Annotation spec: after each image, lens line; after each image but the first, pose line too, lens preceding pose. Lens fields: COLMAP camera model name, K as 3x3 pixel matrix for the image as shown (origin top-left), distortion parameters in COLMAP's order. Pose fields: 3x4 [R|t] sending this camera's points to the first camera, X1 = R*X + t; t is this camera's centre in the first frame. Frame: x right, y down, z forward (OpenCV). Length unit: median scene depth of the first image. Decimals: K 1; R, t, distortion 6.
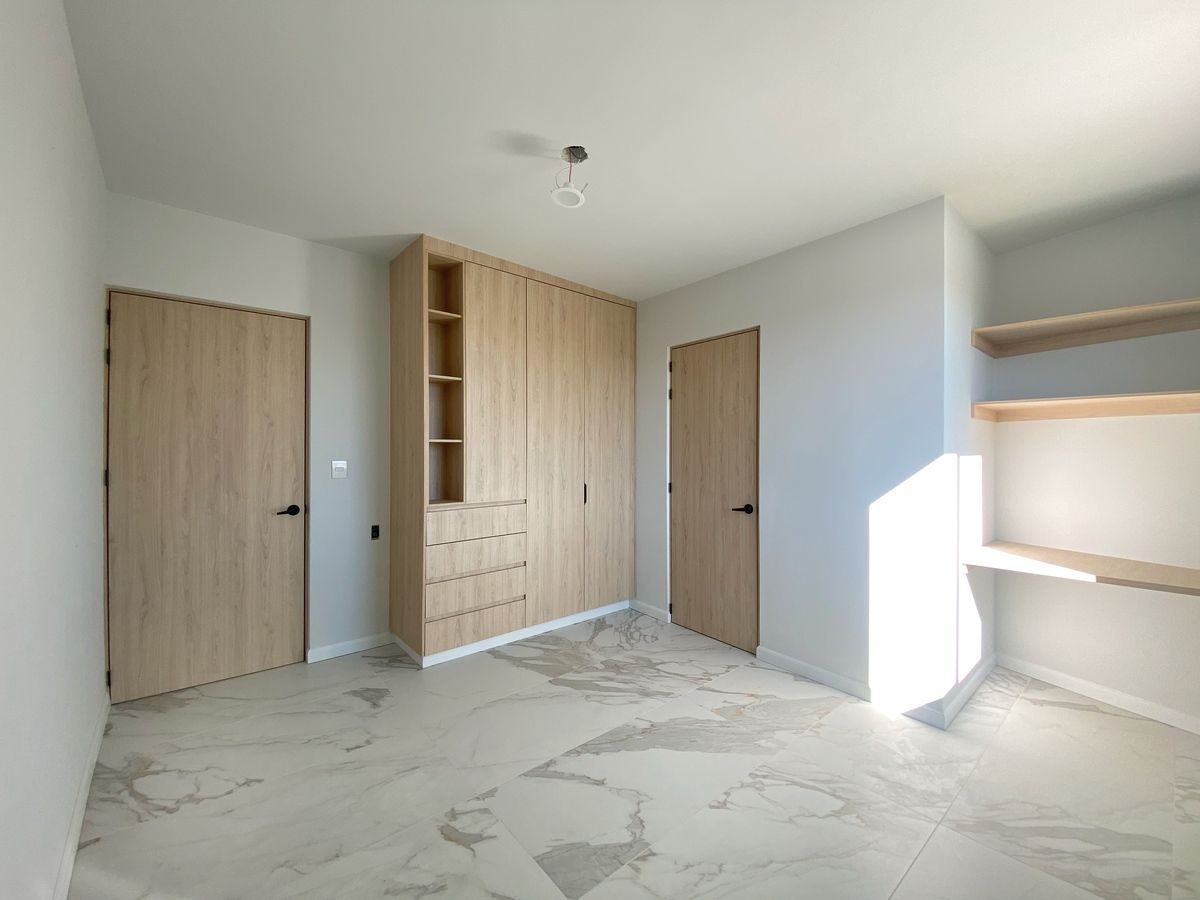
lens RADIAL K [[482.2, 0, 600.0], [0, 482.2, 450.0], [0, 0, 1]] dist [0.026349, -0.025570]
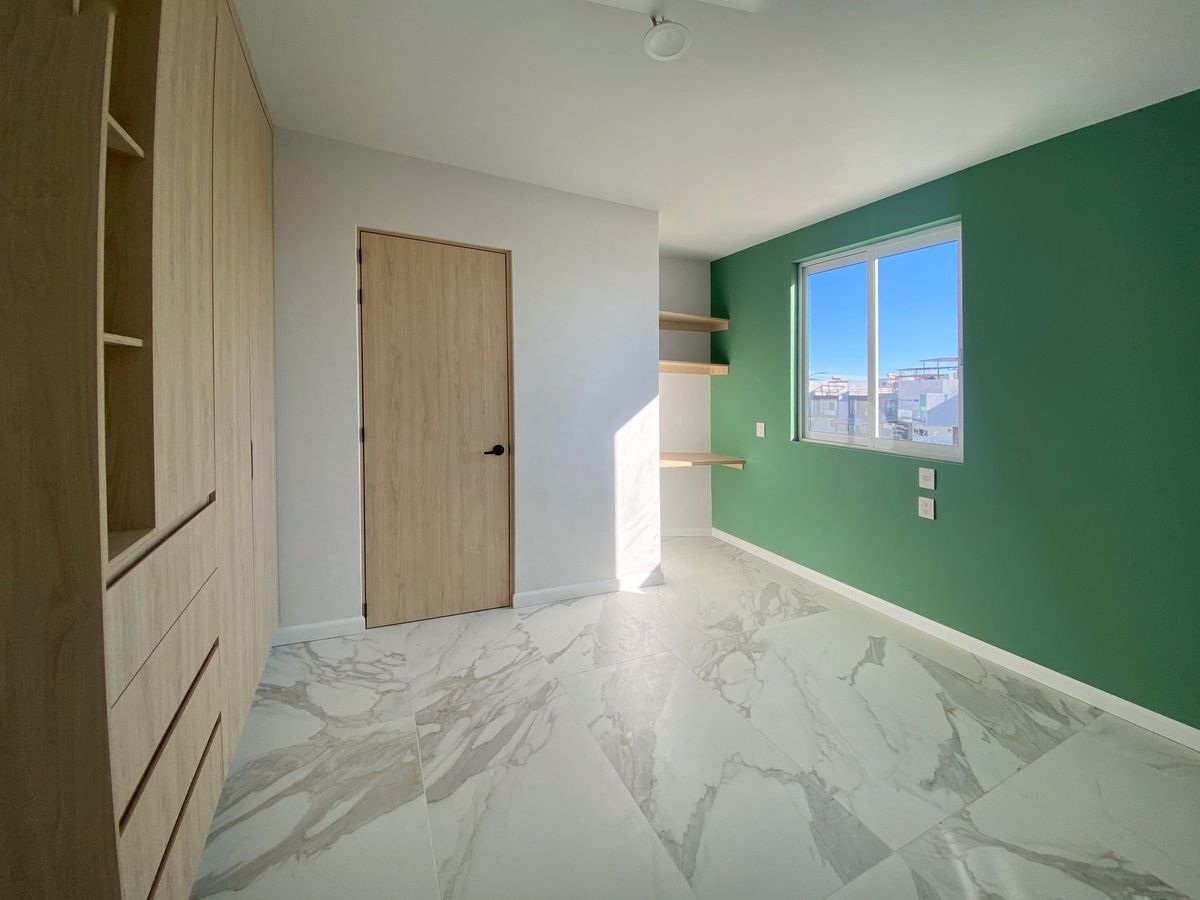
lens RADIAL K [[482.2, 0, 600.0], [0, 482.2, 450.0], [0, 0, 1]] dist [0.026349, -0.025570]
pose [[0.253620, -0.129384, 0.958612, -0.508990], [-0.029825, 0.989497, 0.141444, -0.005998], [-0.966844, -0.064464, 0.247098, 0.666235]]
